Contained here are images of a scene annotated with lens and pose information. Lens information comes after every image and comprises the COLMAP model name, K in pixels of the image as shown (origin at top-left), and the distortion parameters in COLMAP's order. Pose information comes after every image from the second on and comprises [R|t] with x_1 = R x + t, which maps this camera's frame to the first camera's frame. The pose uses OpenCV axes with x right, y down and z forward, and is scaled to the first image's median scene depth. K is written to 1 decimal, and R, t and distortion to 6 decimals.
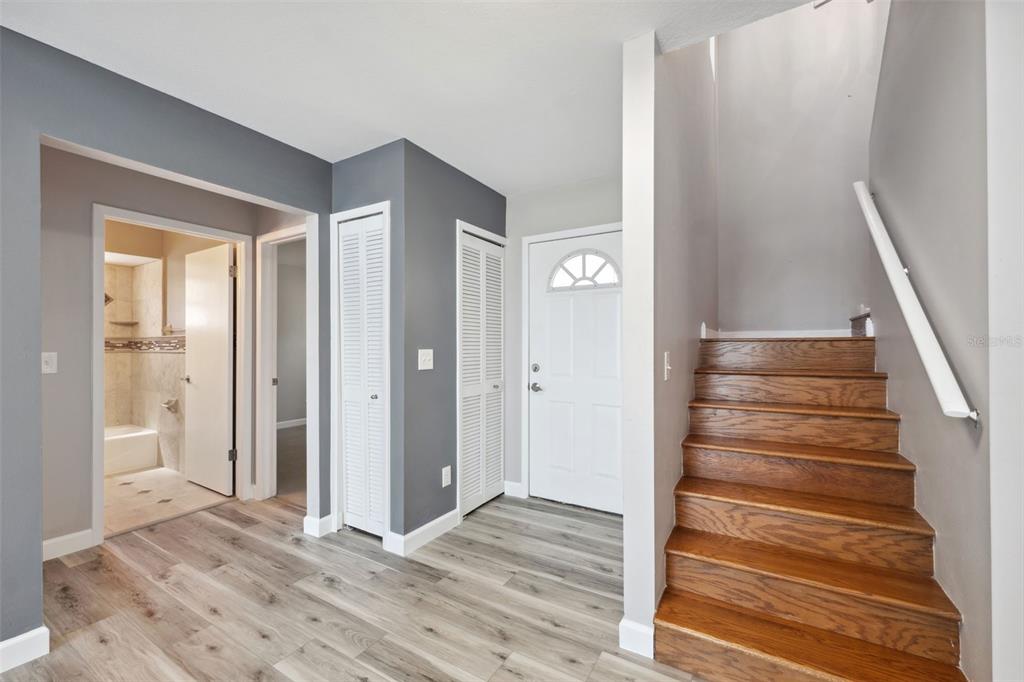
lens RADIAL K [[420.3, 0, 506.9], [0, 420.3, 341.7], [0, 0, 1]] dist [0.003906, -0.000869]
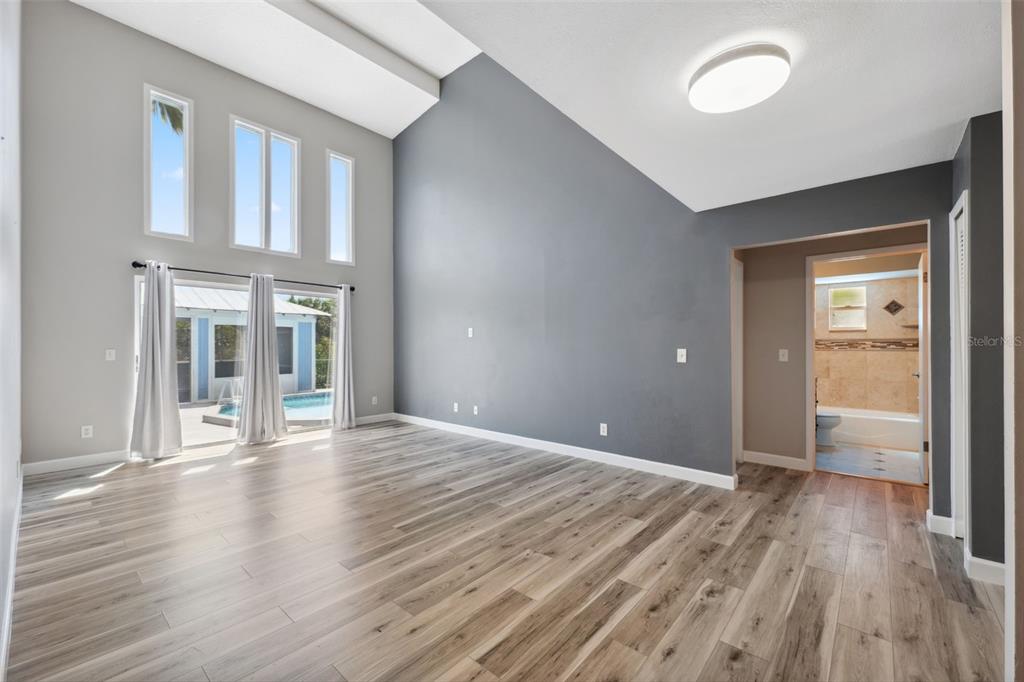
lens RADIAL K [[420.3, 0, 510.8], [0, 420.3, 346.0], [0, 0, 1]] dist [0.003906, -0.000869]
pose [[-0.167372, 0.003815, -0.985886, 0.682301], [0.010731, 0.999940, 0.002047, -0.003802], [0.985835, -0.010237, -0.167403, 0.145345]]
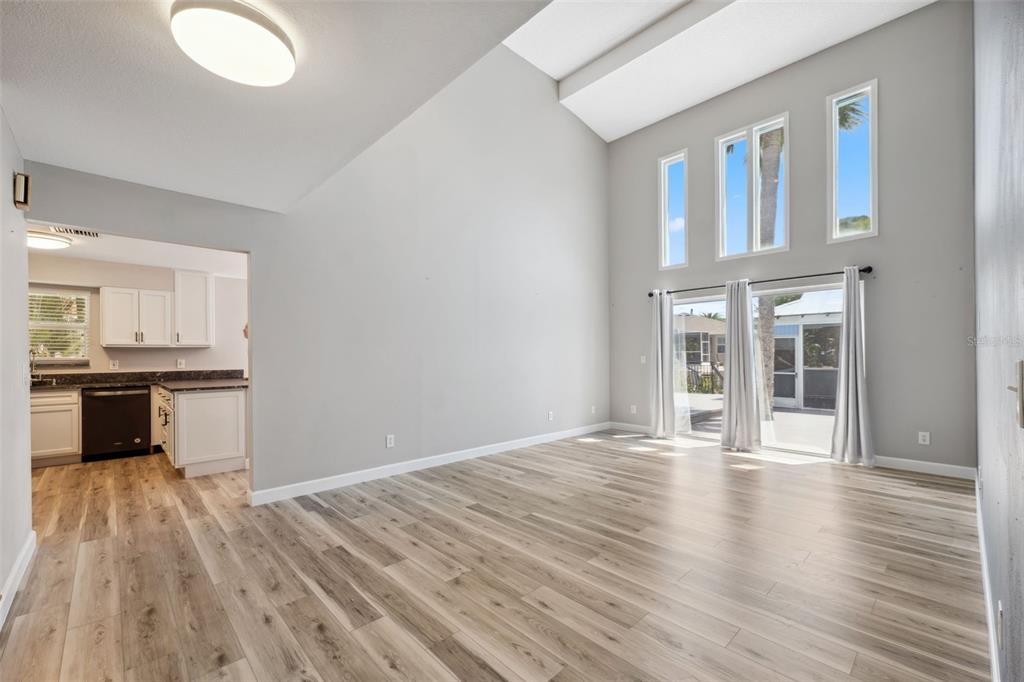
lens RADIAL K [[420.3, 0, 502.2], [0, 420.3, 354.7], [0, 0, 1]] dist [0.003906, -0.000869]
pose [[-0.963295, 0.011953, 0.268180, -0.457912], [0.008919, 0.999882, -0.012531, 0.011520], [-0.268298, -0.009679, -0.963287, 0.802269]]
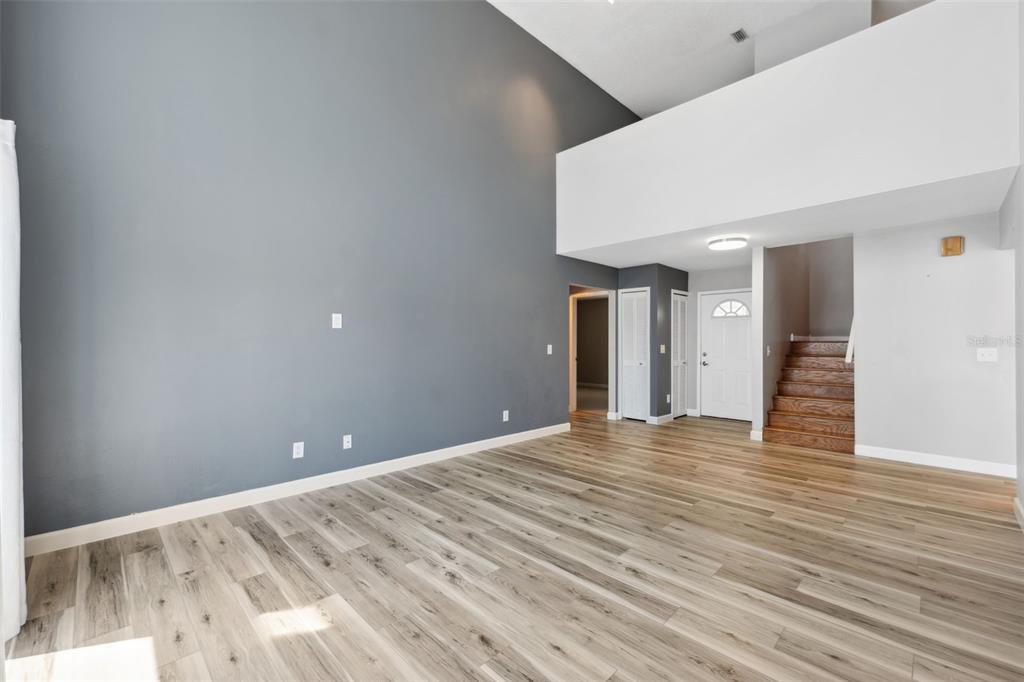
lens RADIAL K [[420.3, 0, 509.4], [0, 420.3, 346.3], [0, 0, 1]] dist [0.003906, -0.000869]
pose [[0.972277, 0.005736, -0.233762, -0.441058], [-0.002398, 0.999891, 0.014561, -0.007900], [0.233820, -0.013597, 0.972185, -1.444217]]
